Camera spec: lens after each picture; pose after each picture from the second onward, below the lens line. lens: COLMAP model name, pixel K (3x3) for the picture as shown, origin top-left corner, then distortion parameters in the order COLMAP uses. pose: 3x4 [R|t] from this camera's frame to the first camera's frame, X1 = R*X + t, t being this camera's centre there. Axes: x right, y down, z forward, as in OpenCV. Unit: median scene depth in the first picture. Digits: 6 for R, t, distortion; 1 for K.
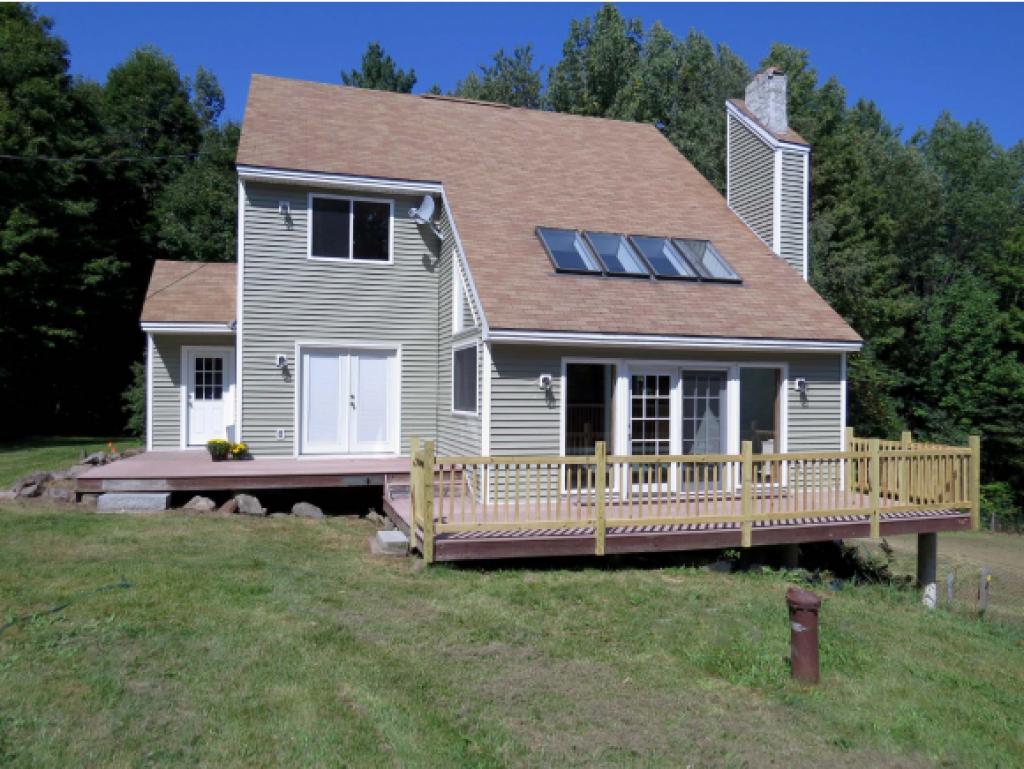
lens RADIAL K [[732.8, 0, 513.8], [0, 732.8, 385.7], [0, 0, 1]] dist [-0.017036, -0.001310]
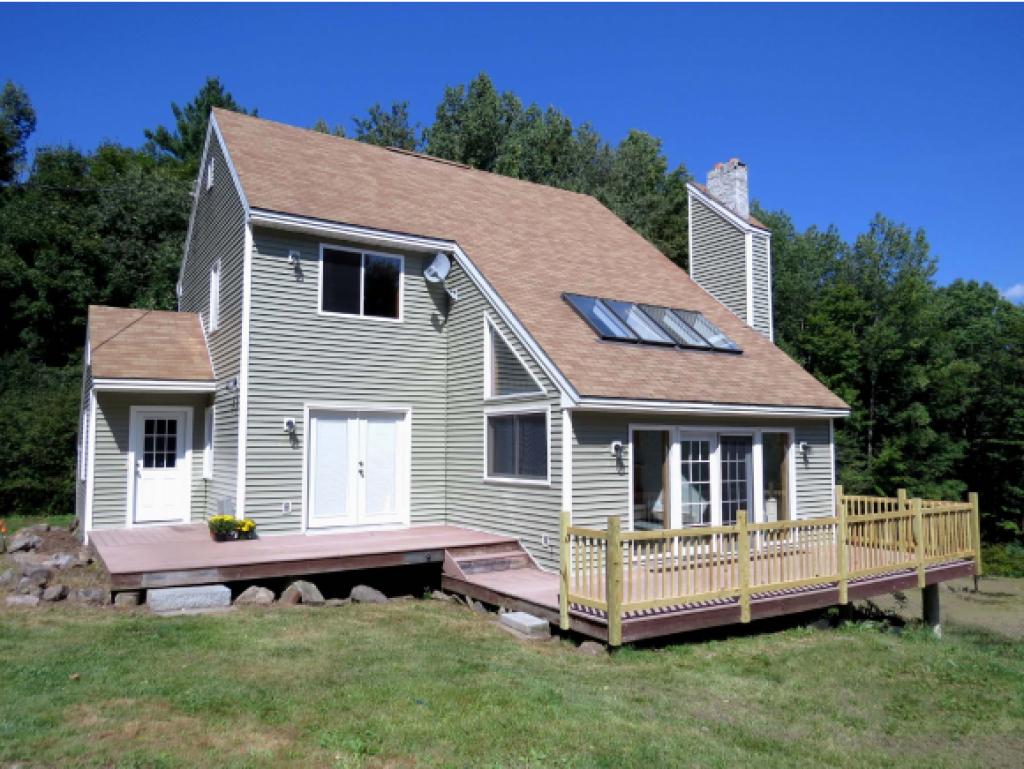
lens RADIAL K [[732.8, 0, 509.6], [0, 732.8, 385.3], [0, 0, 1]] dist [-0.017036, -0.001310]
pose [[0.960650, 0.014568, 0.277380, -0.294013], [0.005330, 0.997473, -0.070845, -0.016891], [-0.277712, 0.069535, 0.958145, 0.058040]]
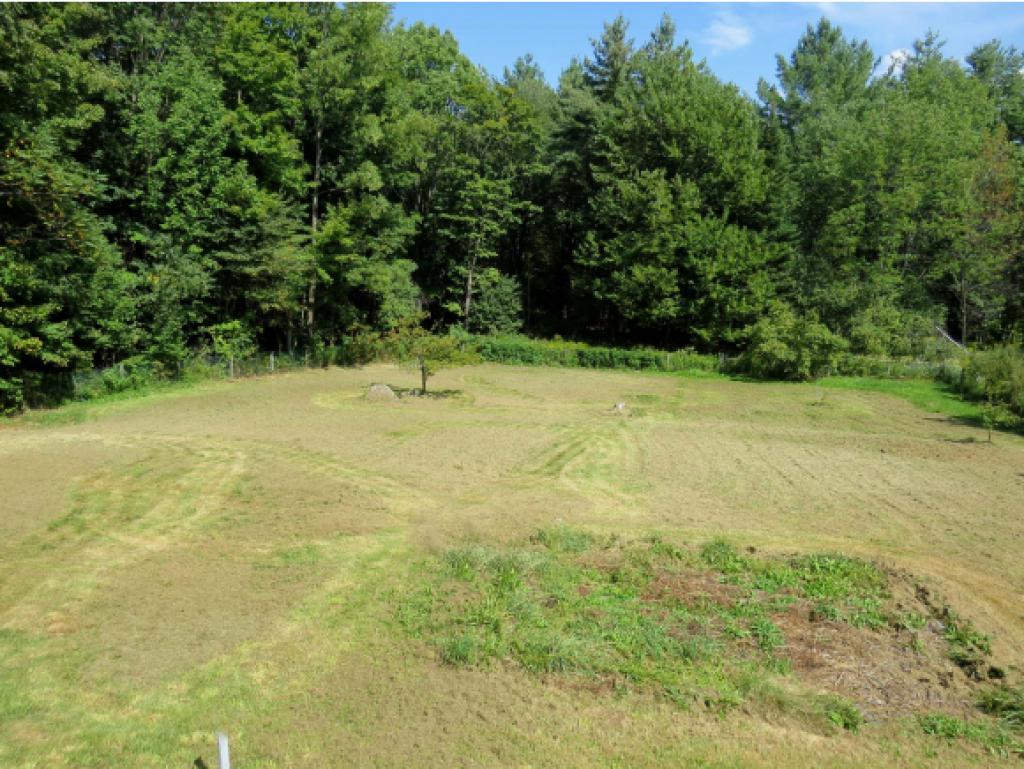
lens RADIAL K [[732.8, 0, 502.9], [0, 732.8, 383.6], [0, 0, 1]] dist [-0.017036, -0.001310]
pose [[0.577818, -0.161036, 0.800121, 0.425404], [-0.027136, 0.976009, 0.216032, 0.033385], [-0.815714, -0.146539, 0.559586, 0.713785]]
